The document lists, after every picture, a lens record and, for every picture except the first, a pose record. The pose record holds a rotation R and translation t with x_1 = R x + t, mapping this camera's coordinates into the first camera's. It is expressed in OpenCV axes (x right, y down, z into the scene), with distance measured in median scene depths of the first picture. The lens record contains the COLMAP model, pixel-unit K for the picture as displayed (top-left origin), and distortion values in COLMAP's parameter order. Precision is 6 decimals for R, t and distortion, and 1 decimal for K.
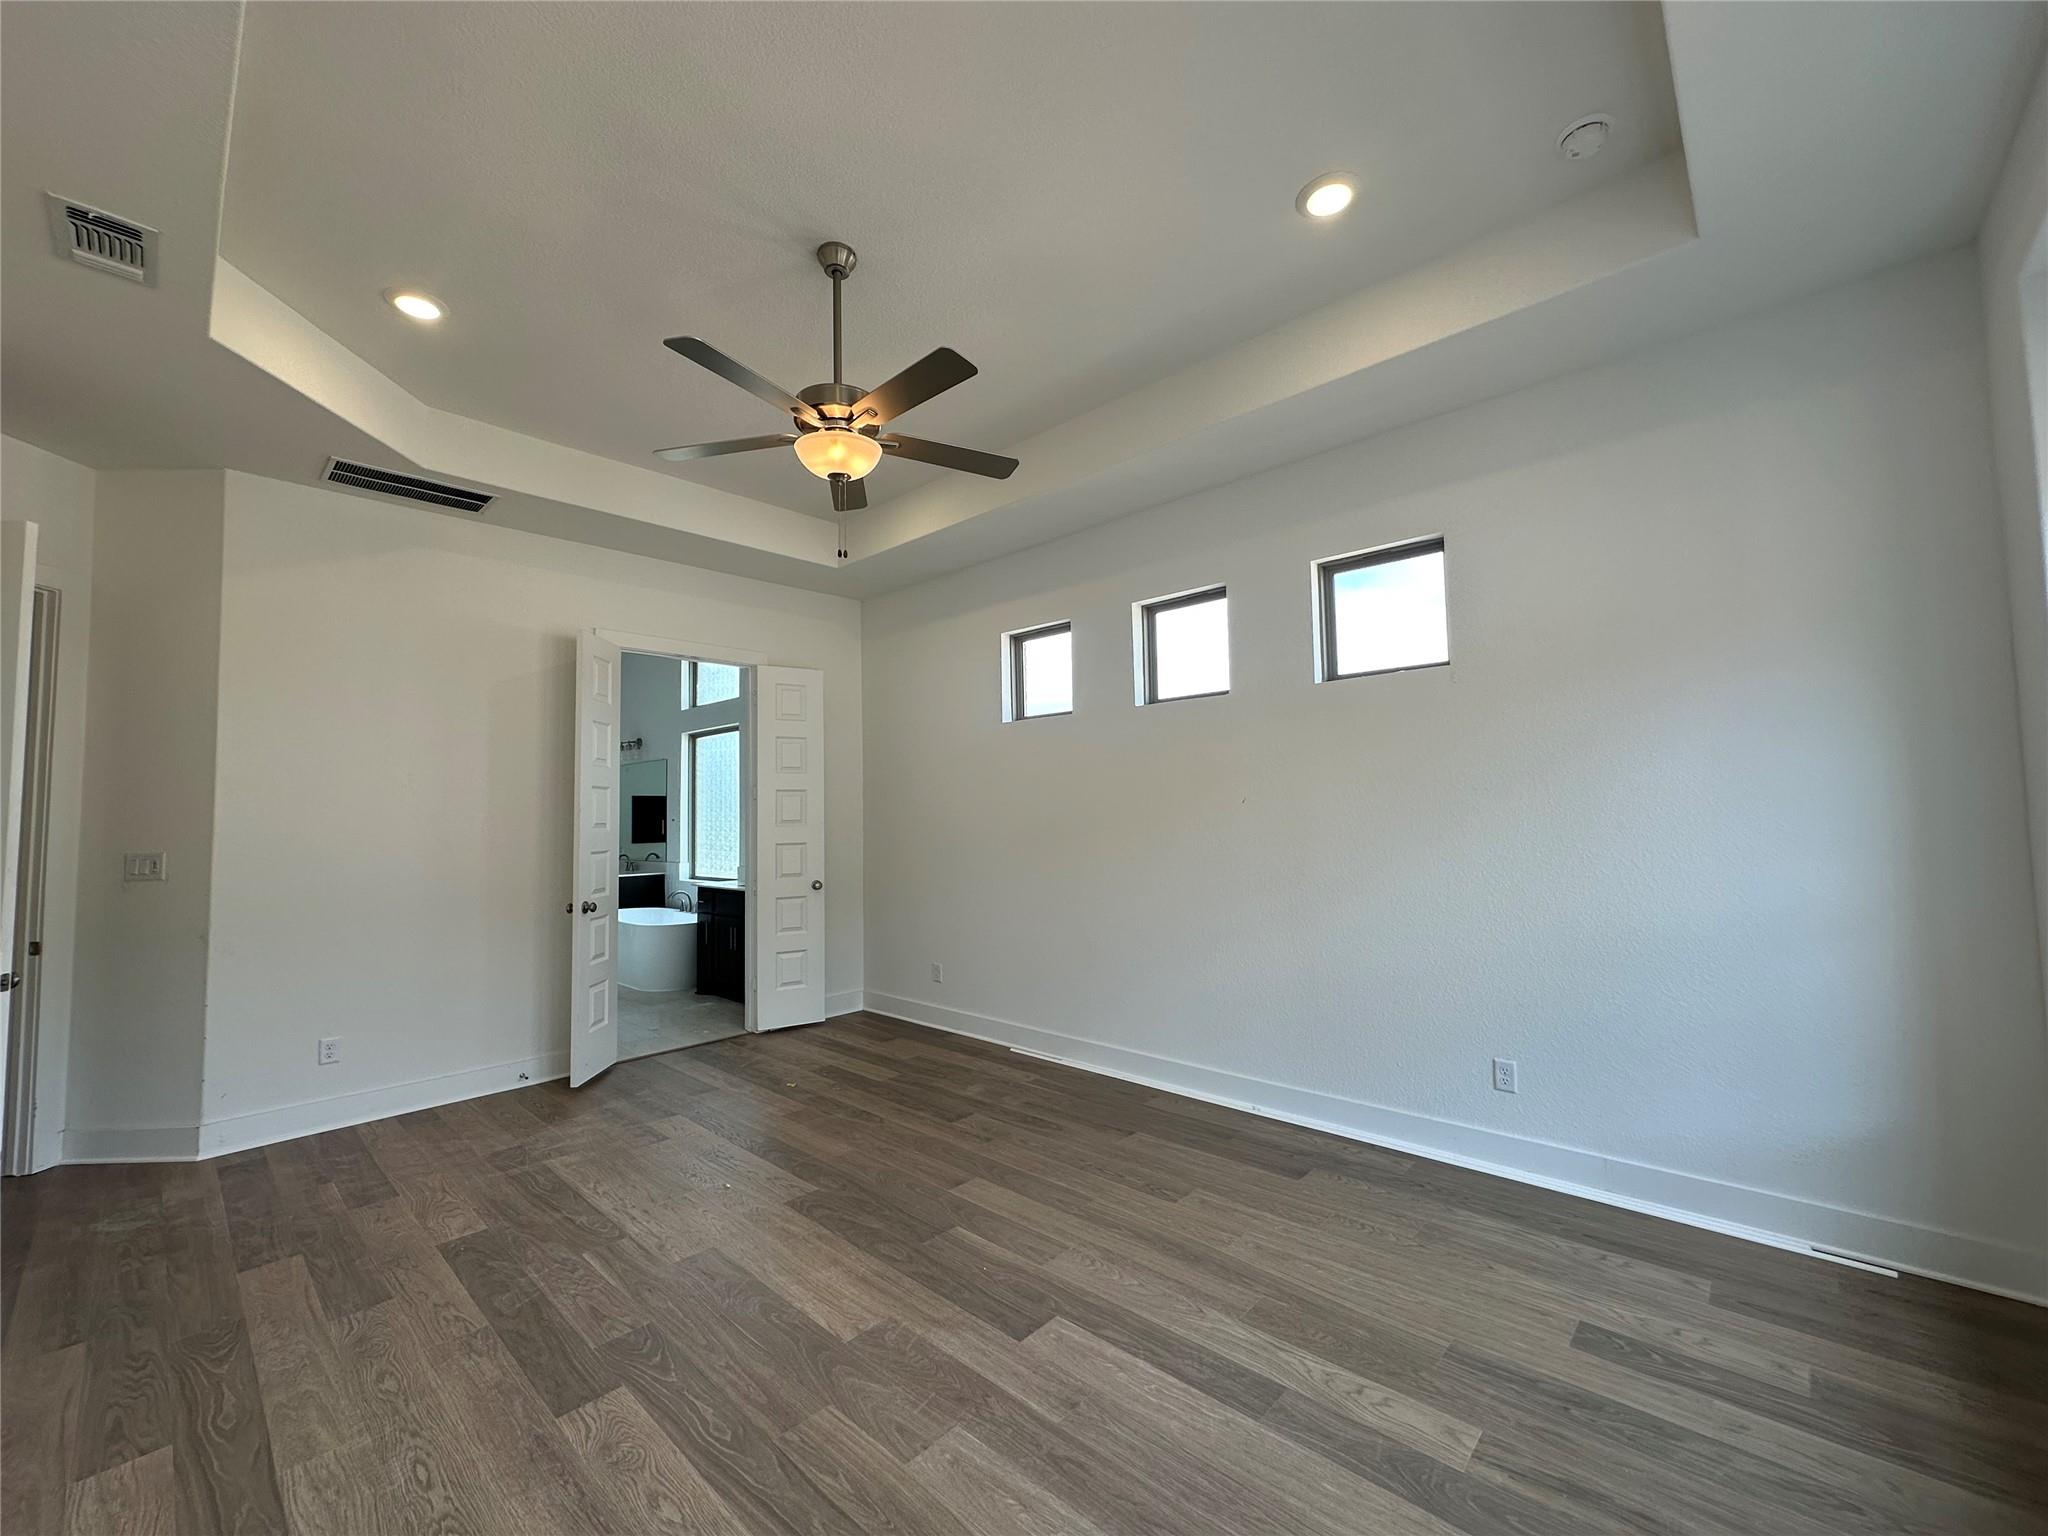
lens RADIAL K [[818.6, 0, 1030.5], [0, 818.6, 767.1], [0, 0, 1]] dist [-0.004014, 0.000467]
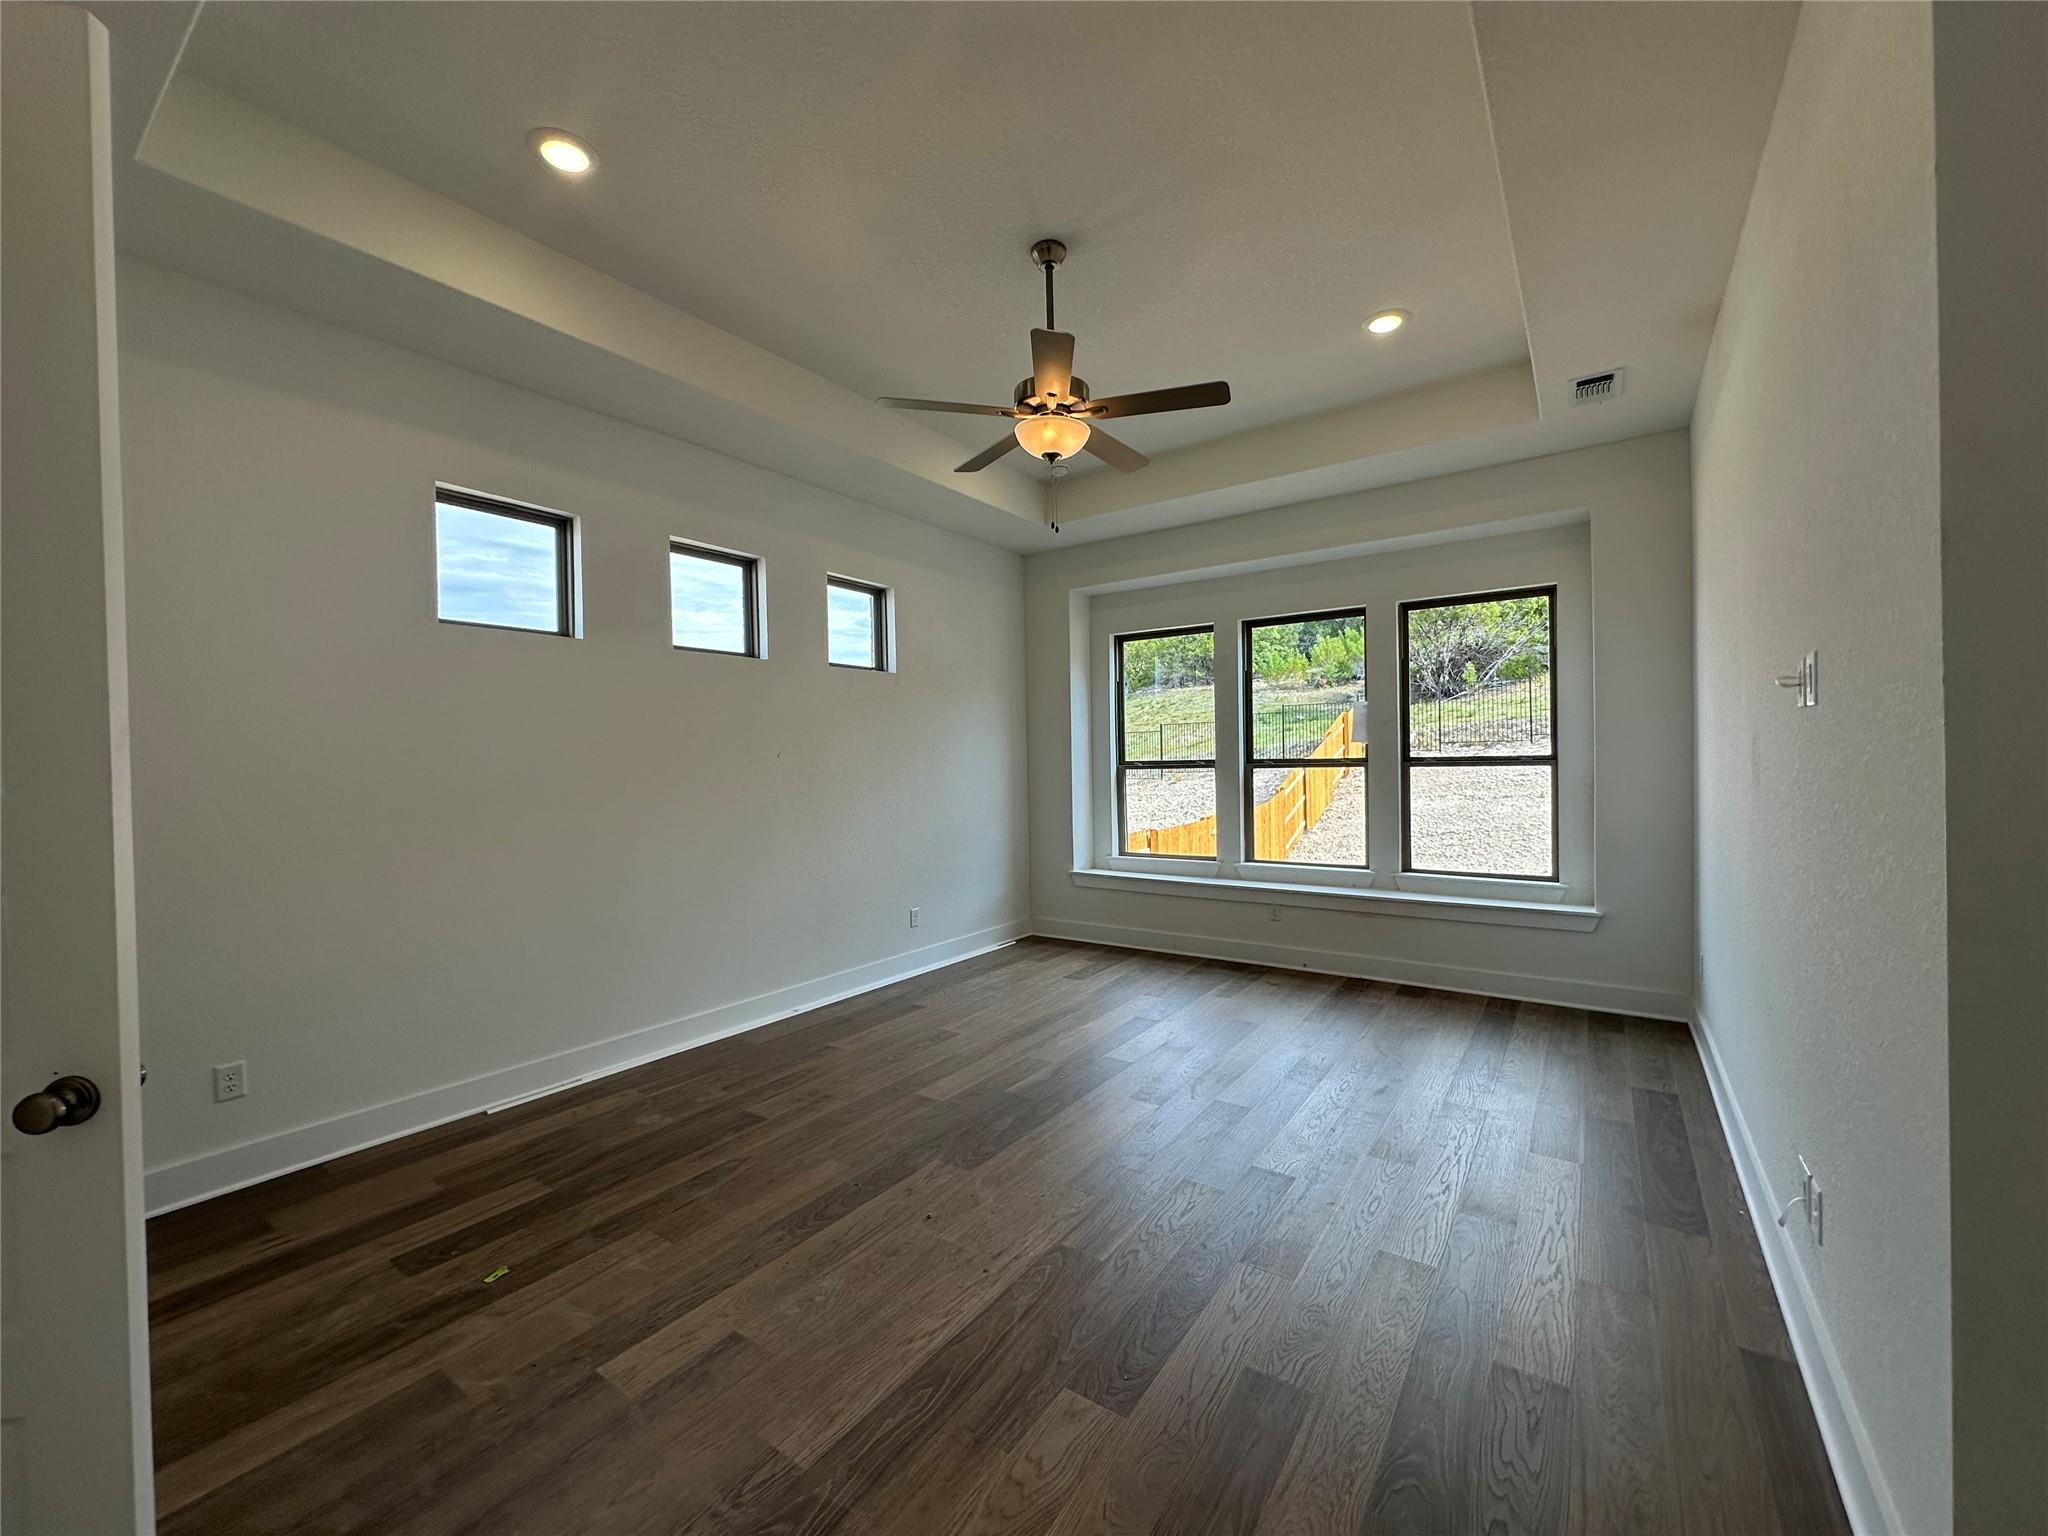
lens RADIAL K [[818.6, 0, 1016.4], [0, 818.6, 770.2], [0, 0, 1]] dist [-0.004014, 0.000467]
pose [[-0.130393, 0.010535, 0.991406, -1.005071], [-0.037842, 0.999162, -0.015594, 0.073172], [-0.990740, -0.039550, -0.129885, 0.883270]]
